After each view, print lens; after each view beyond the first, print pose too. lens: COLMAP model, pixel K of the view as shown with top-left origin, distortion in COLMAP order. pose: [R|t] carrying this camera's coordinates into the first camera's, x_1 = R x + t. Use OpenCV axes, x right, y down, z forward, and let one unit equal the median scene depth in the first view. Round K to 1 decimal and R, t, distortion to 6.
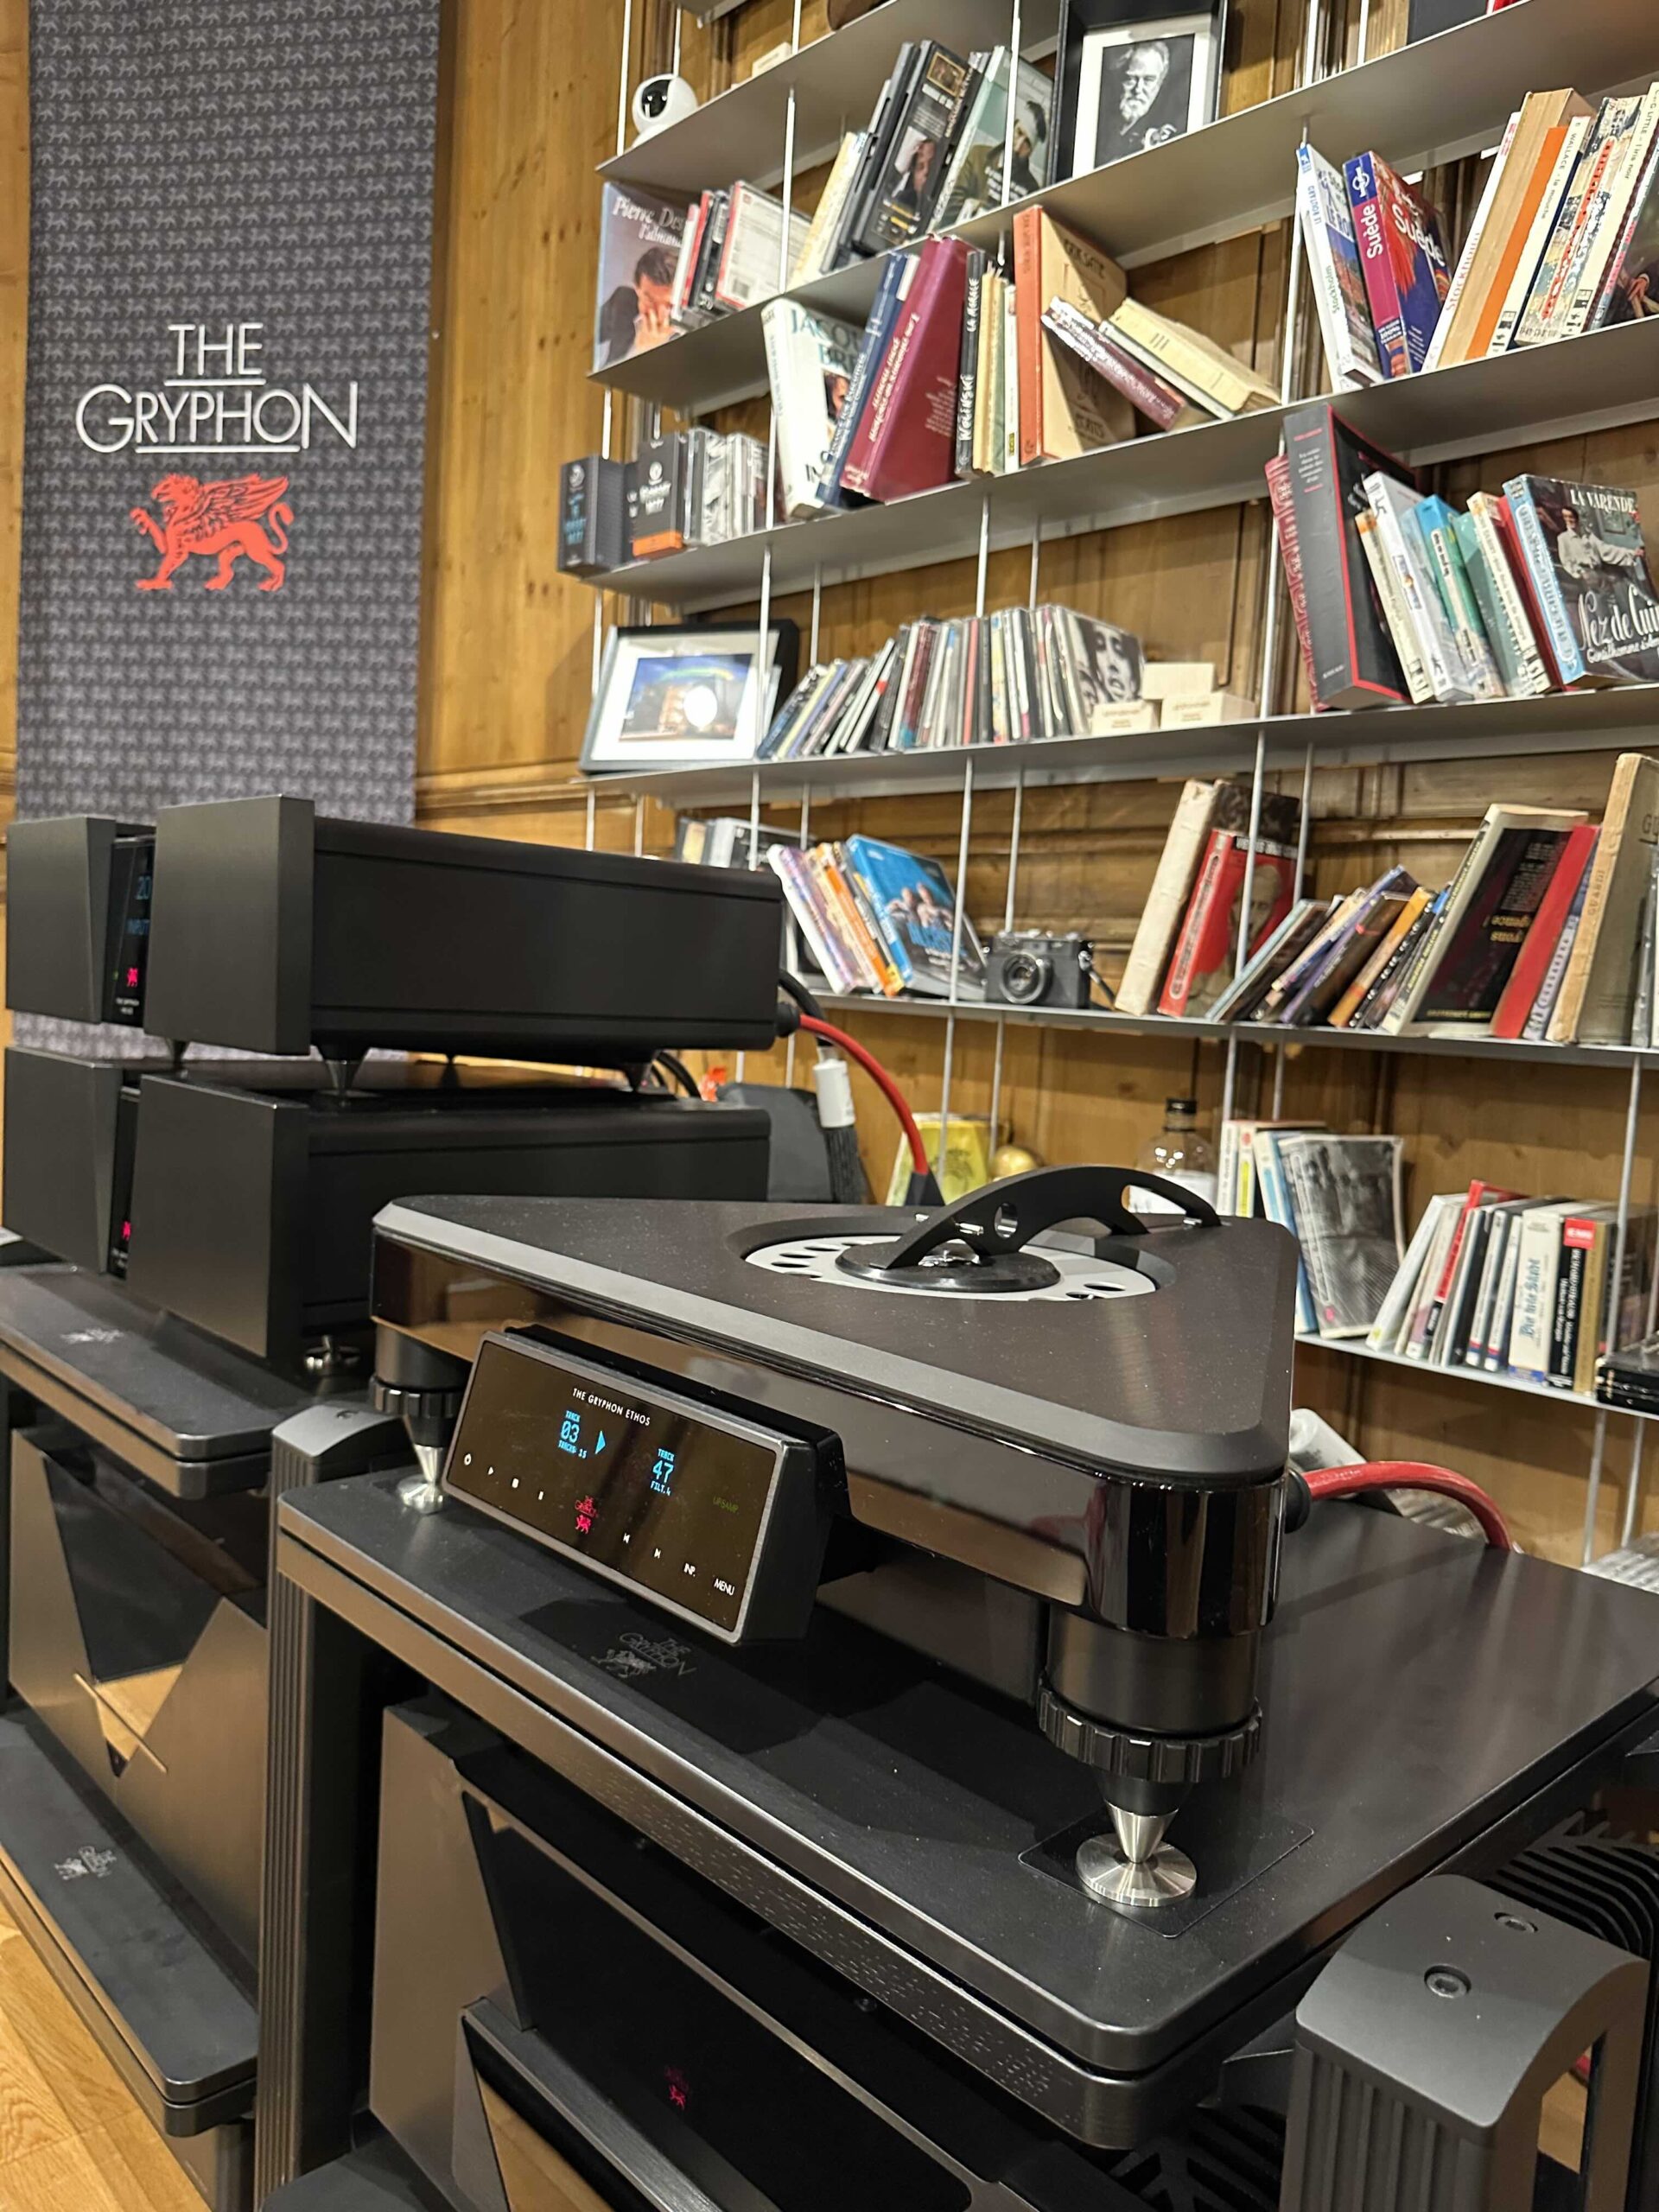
lens RADIAL K [[1502.1, 0, 829.5], [0, 1502.1, 1106.0], [0, 0, 1]] dist [-0.023370, 0.014296]
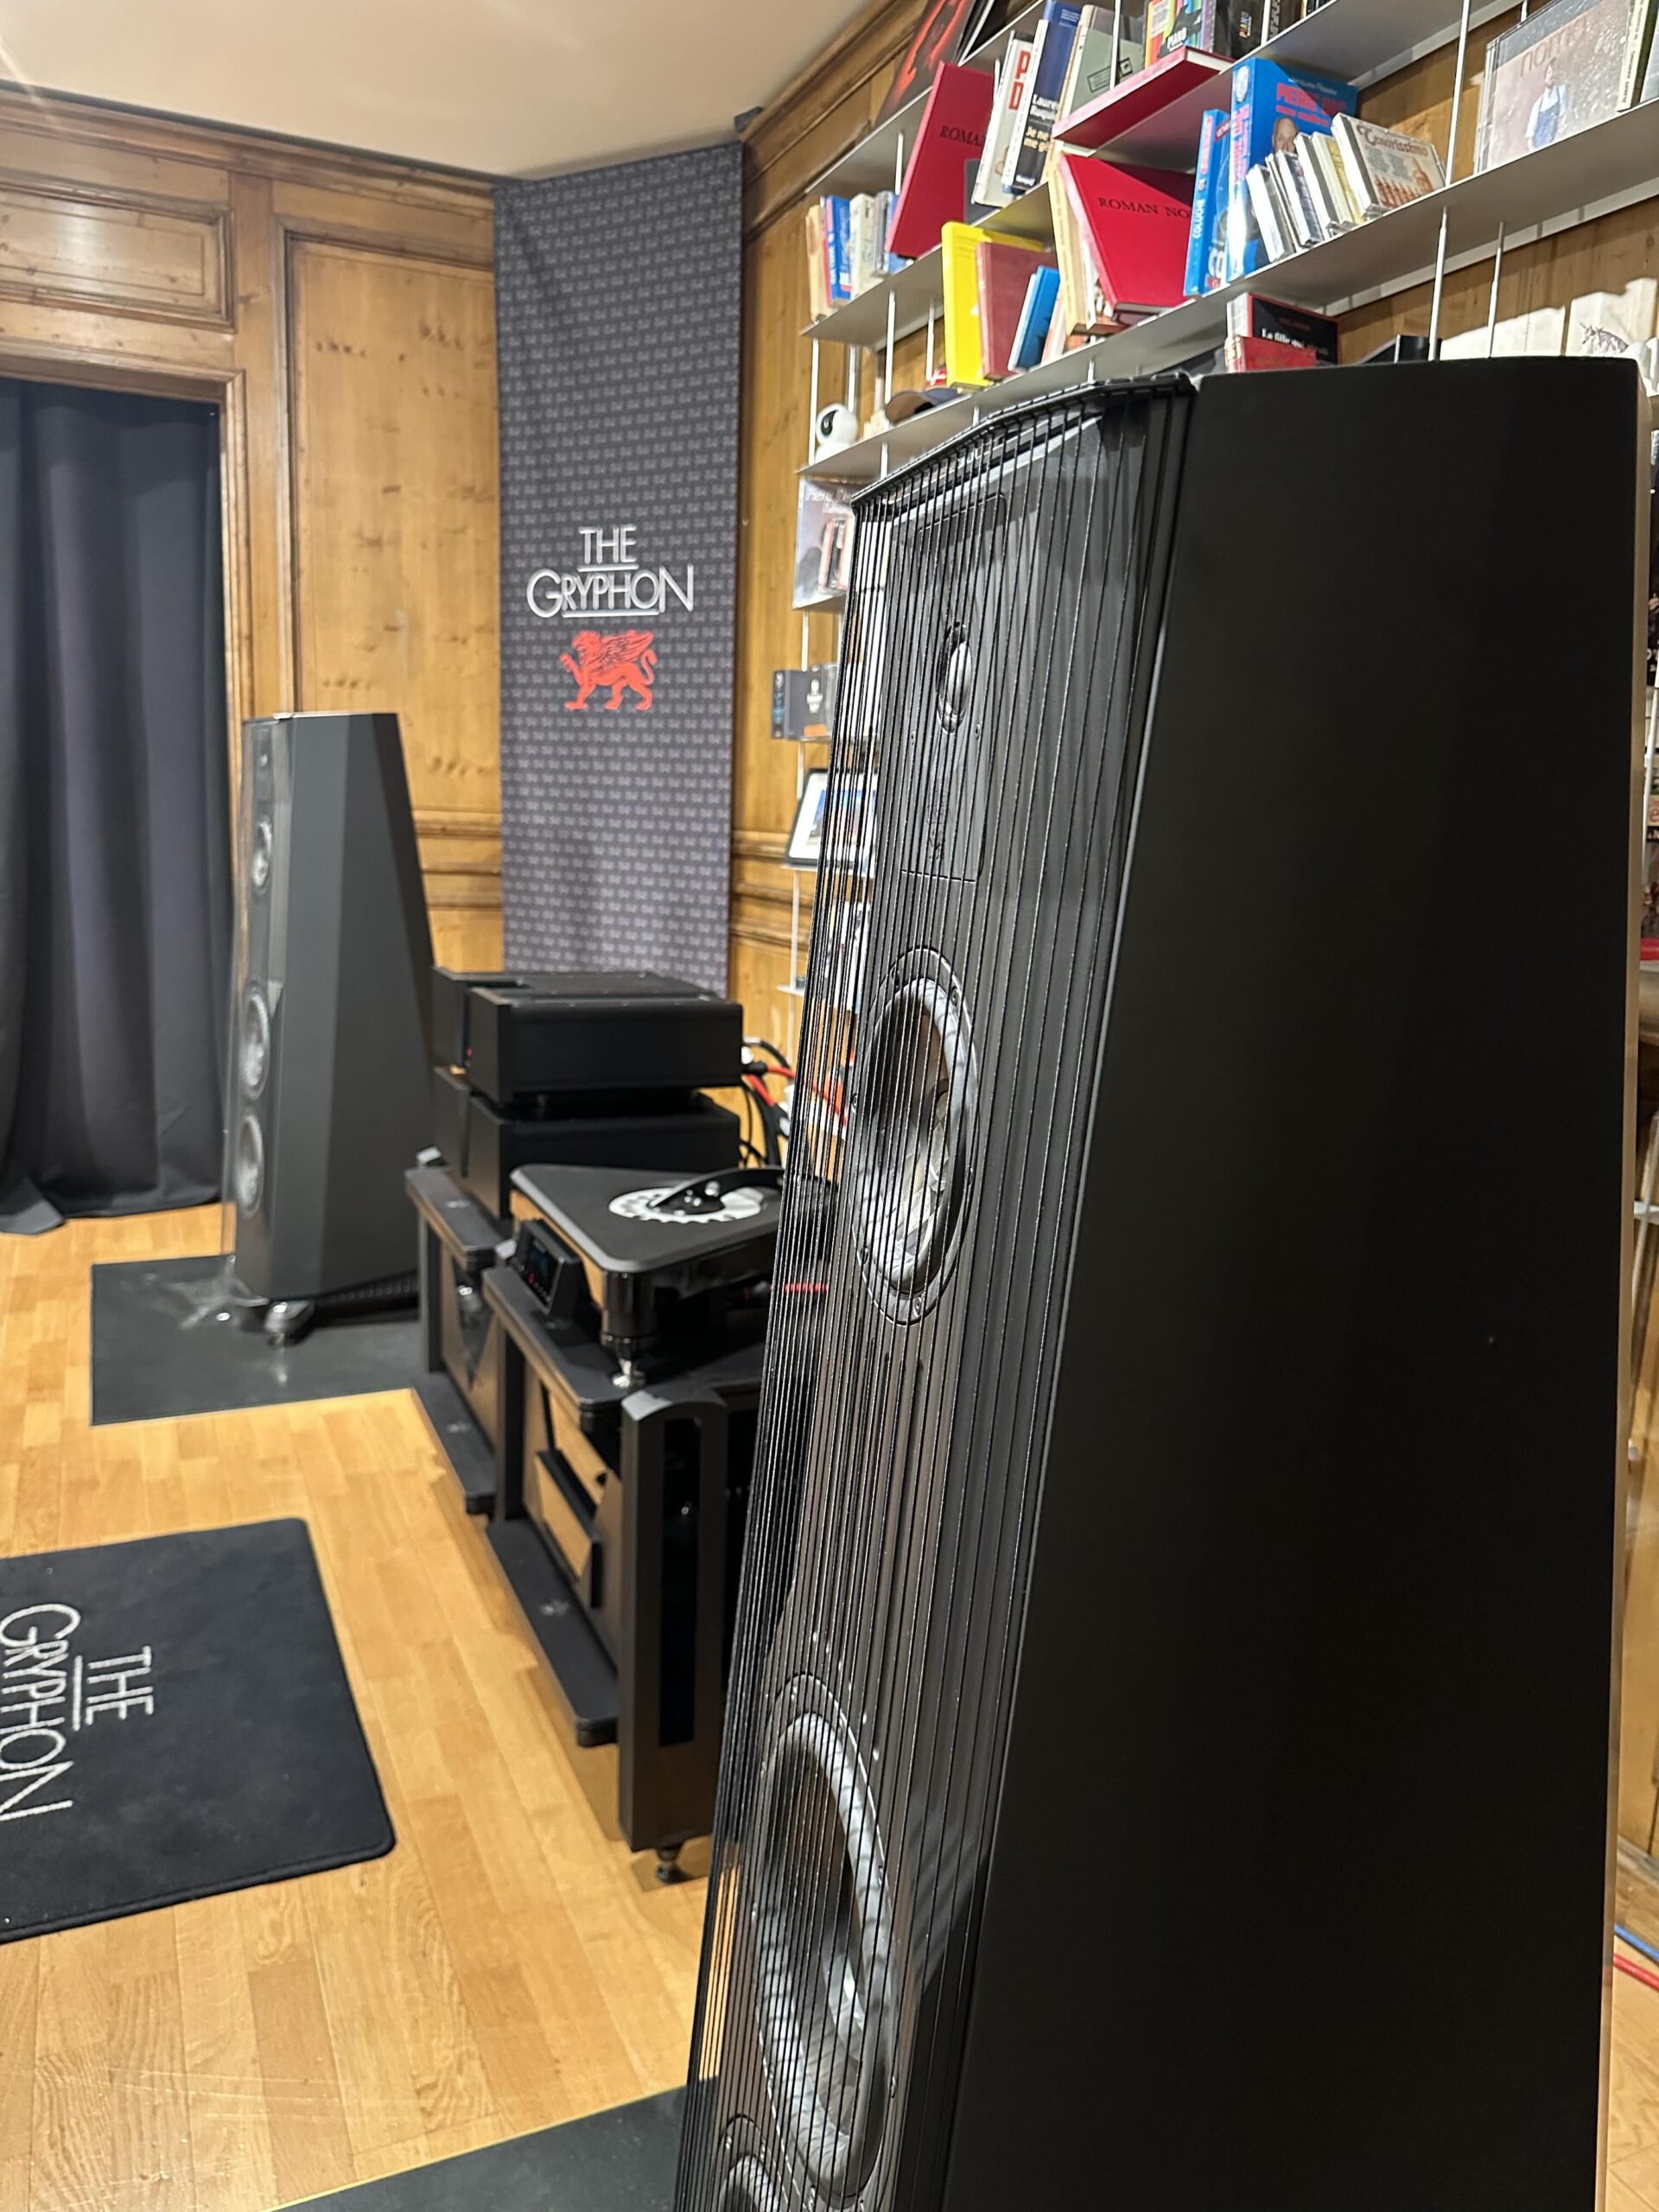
lens RADIAL K [[1502.1, 0, 829.5], [0, 1502.1, 1106.0], [0, 0, 1]] dist [-0.023370, 0.014296]
pose [[0.943327, 0.027216, -0.330748, 0.298940], [-0.000756, 0.996805, 0.079868, -0.072014], [0.331865, -0.075091, 0.940334, -0.361074]]
